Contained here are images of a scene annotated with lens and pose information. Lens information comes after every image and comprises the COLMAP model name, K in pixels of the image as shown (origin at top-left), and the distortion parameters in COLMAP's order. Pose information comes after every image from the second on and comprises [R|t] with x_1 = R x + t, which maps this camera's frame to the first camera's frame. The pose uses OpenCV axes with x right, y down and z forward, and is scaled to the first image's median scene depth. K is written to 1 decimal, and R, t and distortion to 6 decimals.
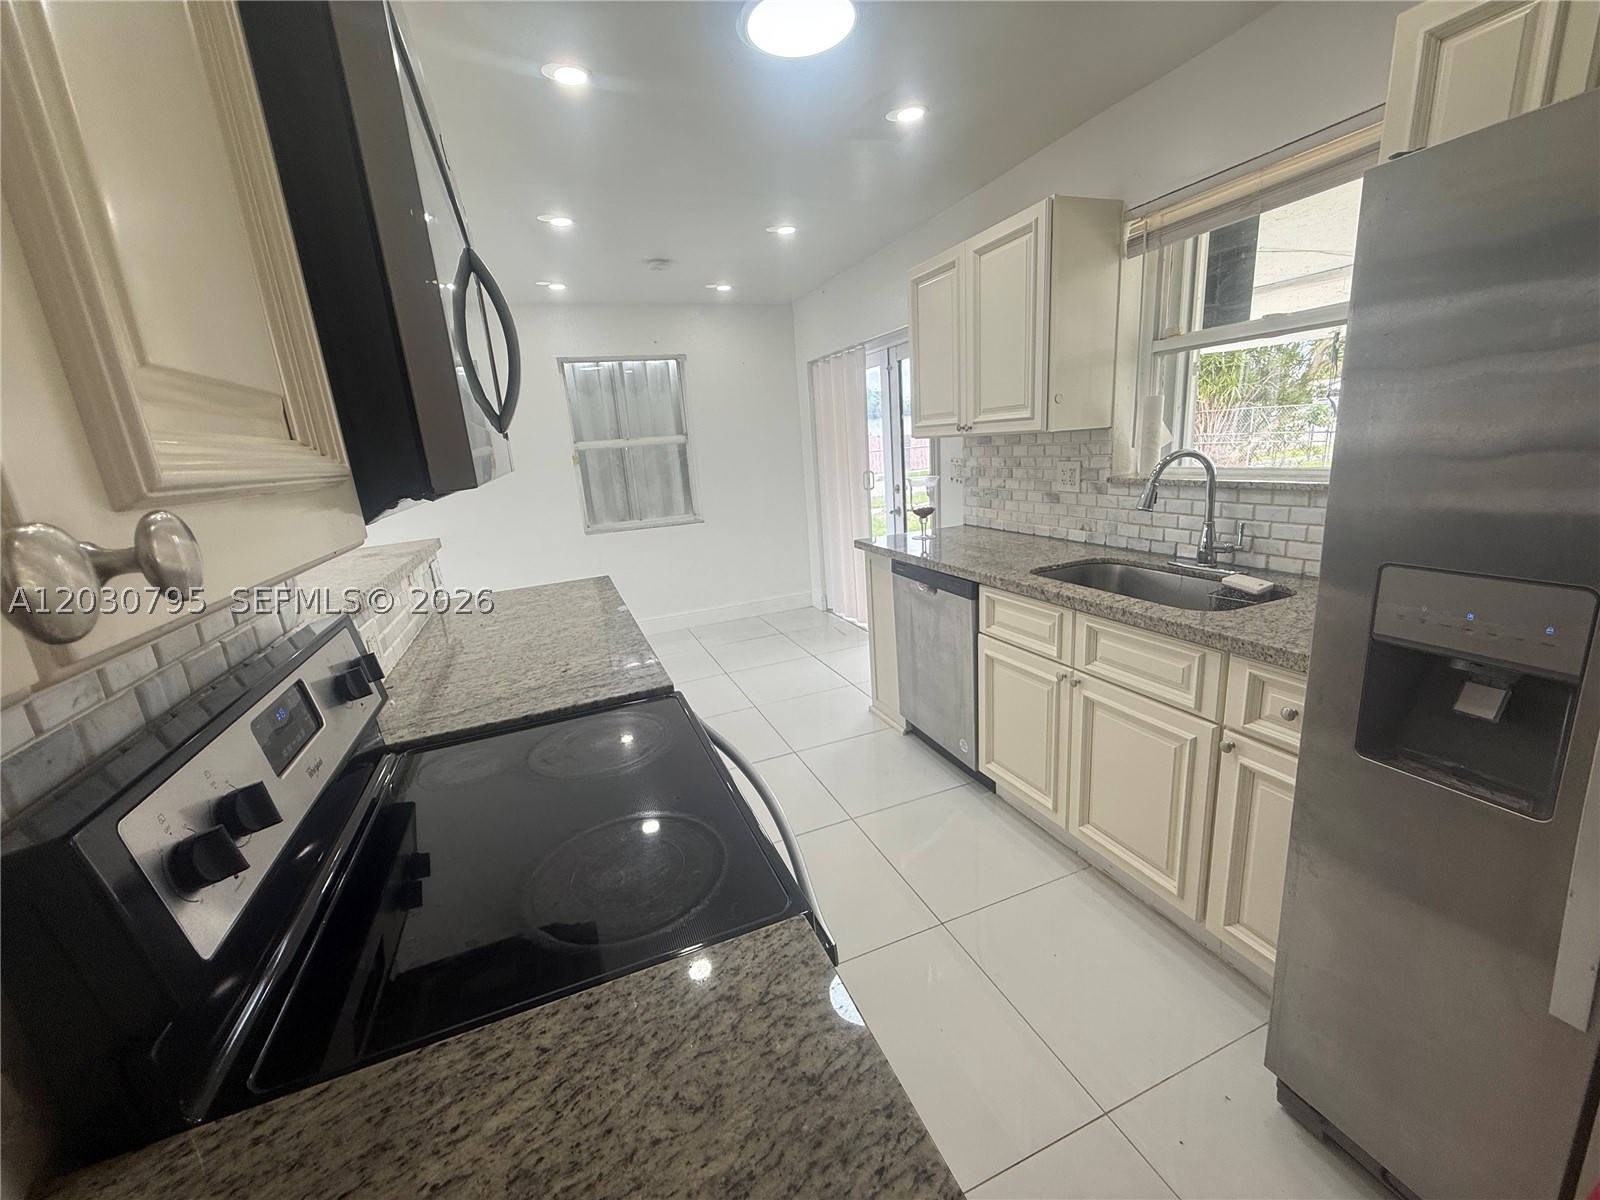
lens RADIAL K [[638.5, 0, 796.0], [0, 638.5, 598.0], [0, 0, 1]] dist [0.000594, -0.000059]
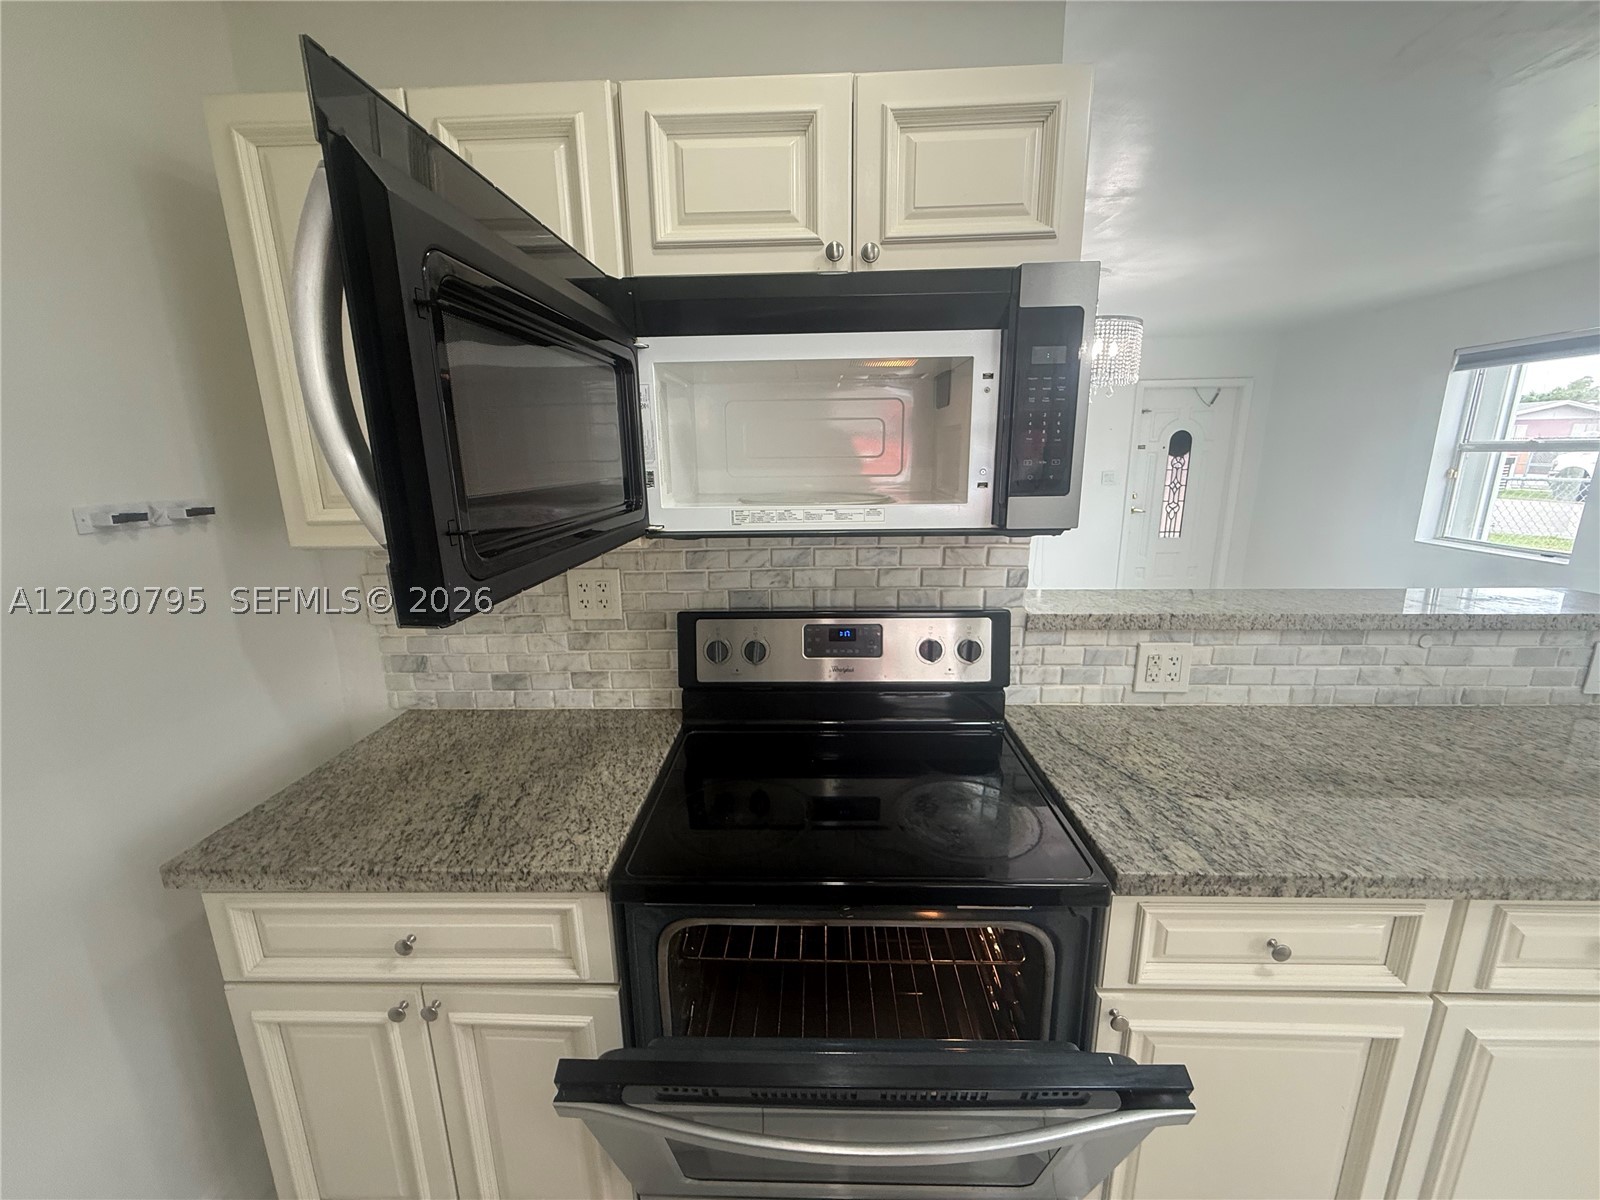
lens RADIAL K [[638.5, 0, 795.1], [0, 638.5, 598.6], [0, 0, 1]] dist [0.000594, -0.000059]
pose [[-0.392209, 0.289530, -0.873123, 0.256116], [-0.178212, 0.907276, 0.380908, -0.185711], [0.902448, 0.304997, -0.304245, 0.461718]]
